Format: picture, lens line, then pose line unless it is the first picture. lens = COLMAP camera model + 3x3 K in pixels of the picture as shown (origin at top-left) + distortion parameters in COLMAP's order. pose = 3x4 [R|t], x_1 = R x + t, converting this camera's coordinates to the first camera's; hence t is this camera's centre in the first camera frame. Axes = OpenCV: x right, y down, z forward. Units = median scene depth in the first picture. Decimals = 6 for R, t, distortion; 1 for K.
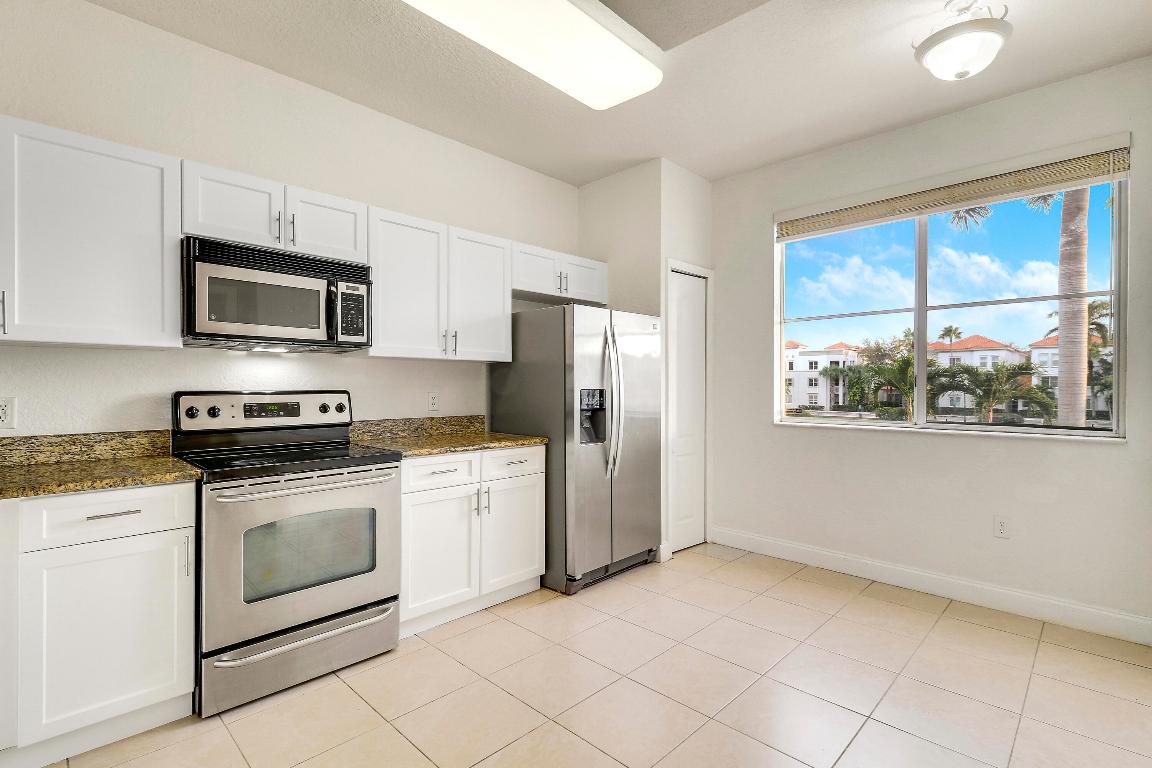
lens RADIAL K [[543.3, 0, 571.5], [0, 543.3, 385.1], [0, 0, 1]] dist [-0.006617, -0.006196]
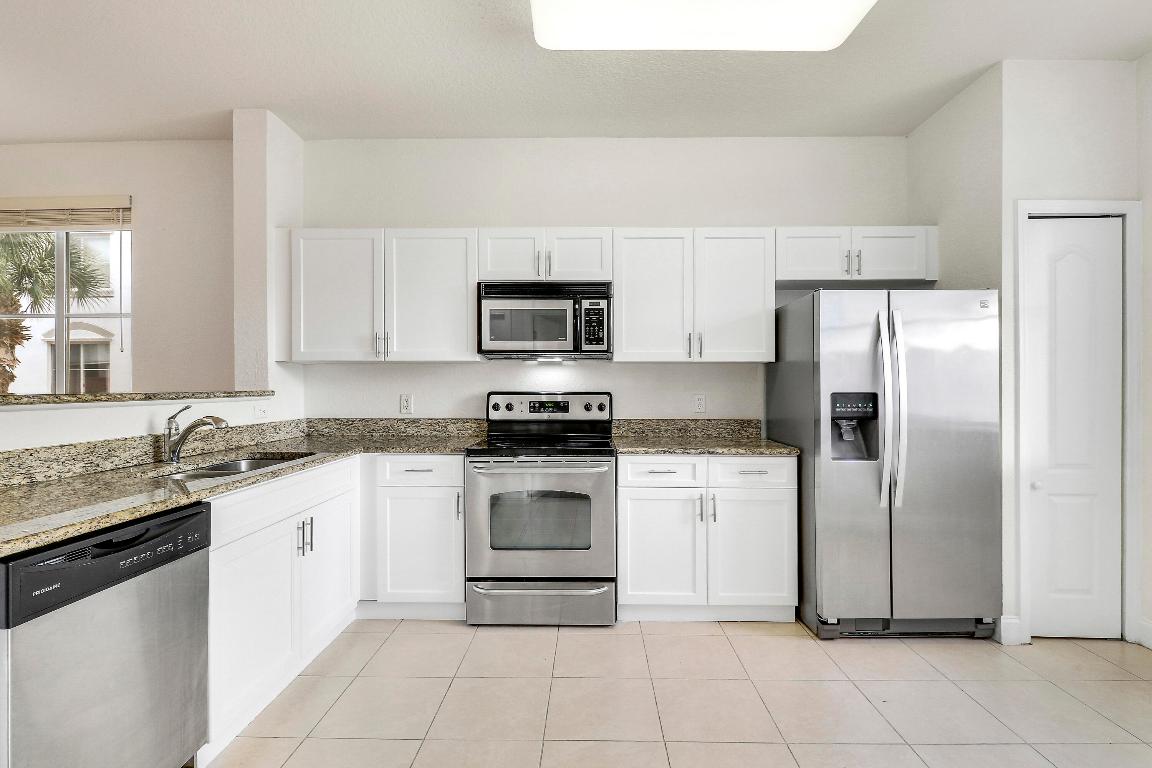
lens RADIAL K [[543.3, 0, 577.7], [0, 543.3, 385.3], [0, 0, 1]] dist [-0.006617, -0.006196]
pose [[0.677069, -0.000701, -0.735919, 0.397726], [-0.000354, 0.999999, -0.001279, -0.002940], [0.735920, 0.001127, 0.677068, 0.177157]]
